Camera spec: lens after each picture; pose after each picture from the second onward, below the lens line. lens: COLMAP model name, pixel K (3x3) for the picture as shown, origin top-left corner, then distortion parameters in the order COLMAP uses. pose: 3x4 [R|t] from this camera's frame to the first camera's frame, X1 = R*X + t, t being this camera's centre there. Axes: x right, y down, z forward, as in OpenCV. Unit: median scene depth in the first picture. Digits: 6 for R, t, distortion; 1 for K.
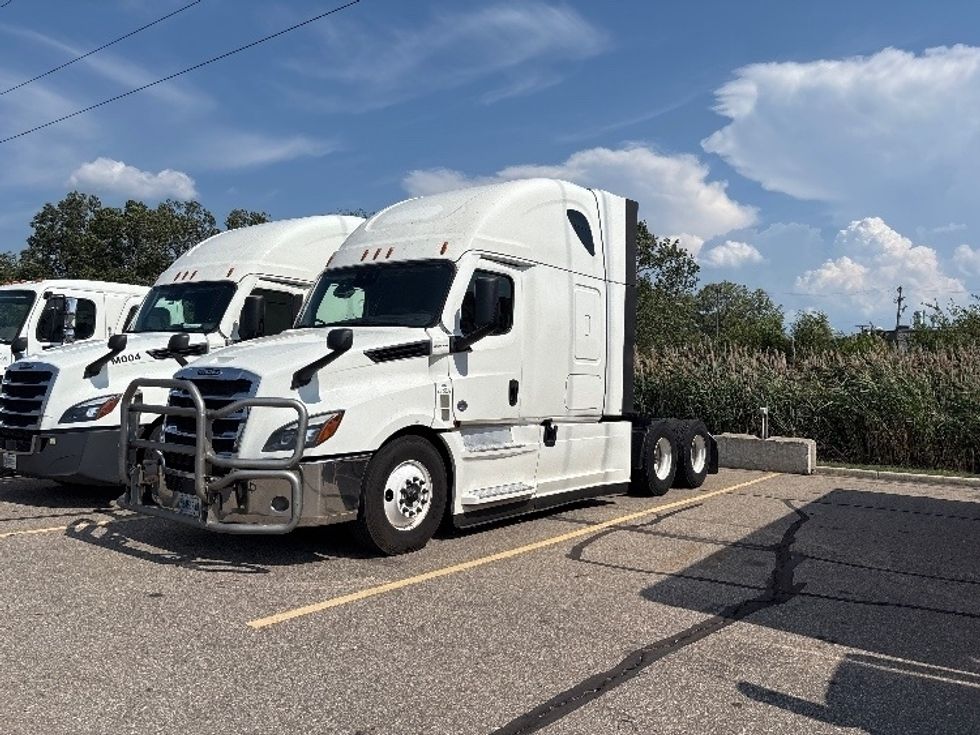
lens RADIAL K [[751.1, 0, 499.2], [0, 751.1, 365.8], [0, 0, 1]] dist [0.041632, -0.007080]
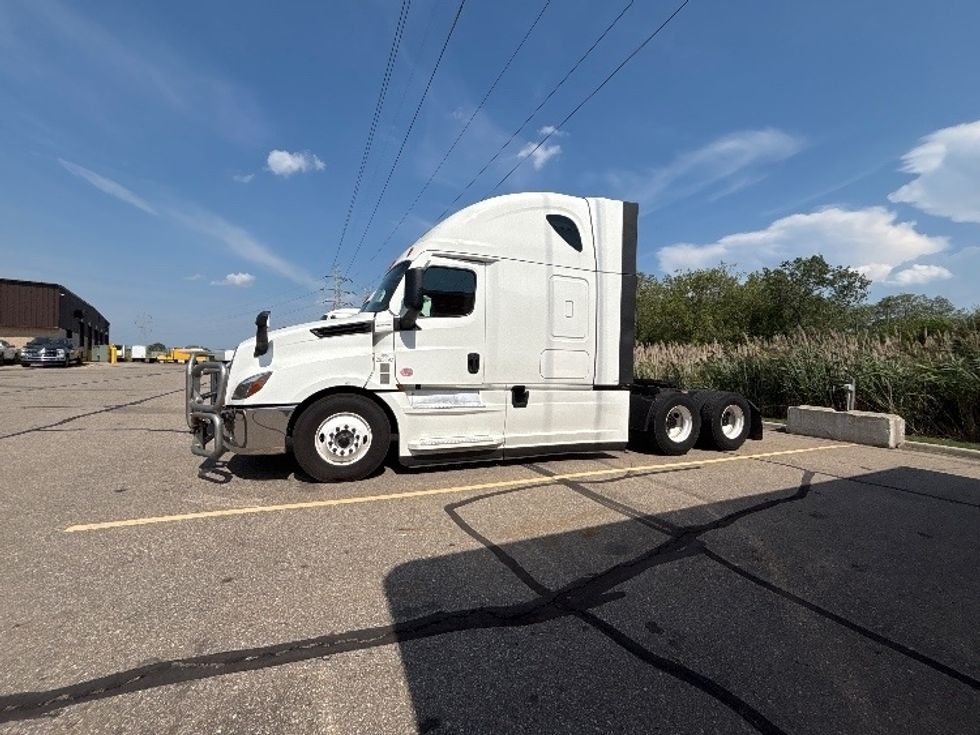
lens RADIAL K [[394.7, 0, 494.5], [0, 394.7, 365.3], [0, 0, 1]] dist [-0.002418, -0.000299]
pose [[0.862919, -0.003032, -0.505332, 0.335278], [0.009122, 0.999913, 0.009579, 0.029199], [0.505259, -0.012875, 0.862872, 0.397778]]
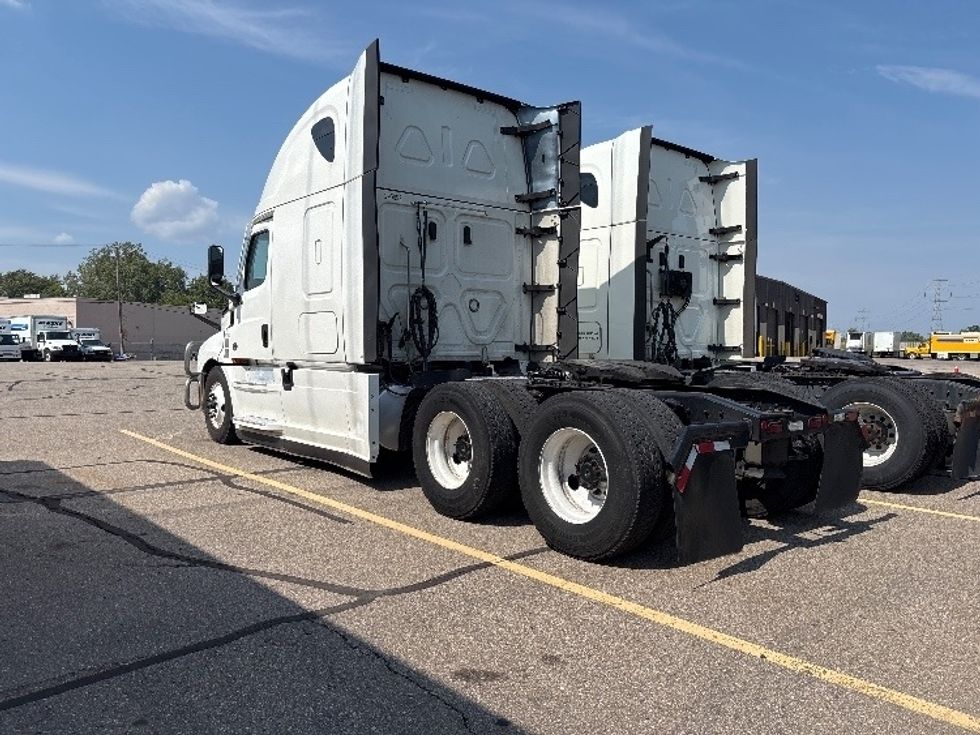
lens RADIAL K [[751.1, 0, 499.2], [0, 751.1, 365.8], [0, 0, 1]] dist [0.041632, -0.007080]
pose [[-0.239790, -0.002219, -0.970822, 0.891973], [0.011778, 0.999917, -0.005195, 0.078957], [0.970753, -0.012680, -0.239744, 1.409759]]
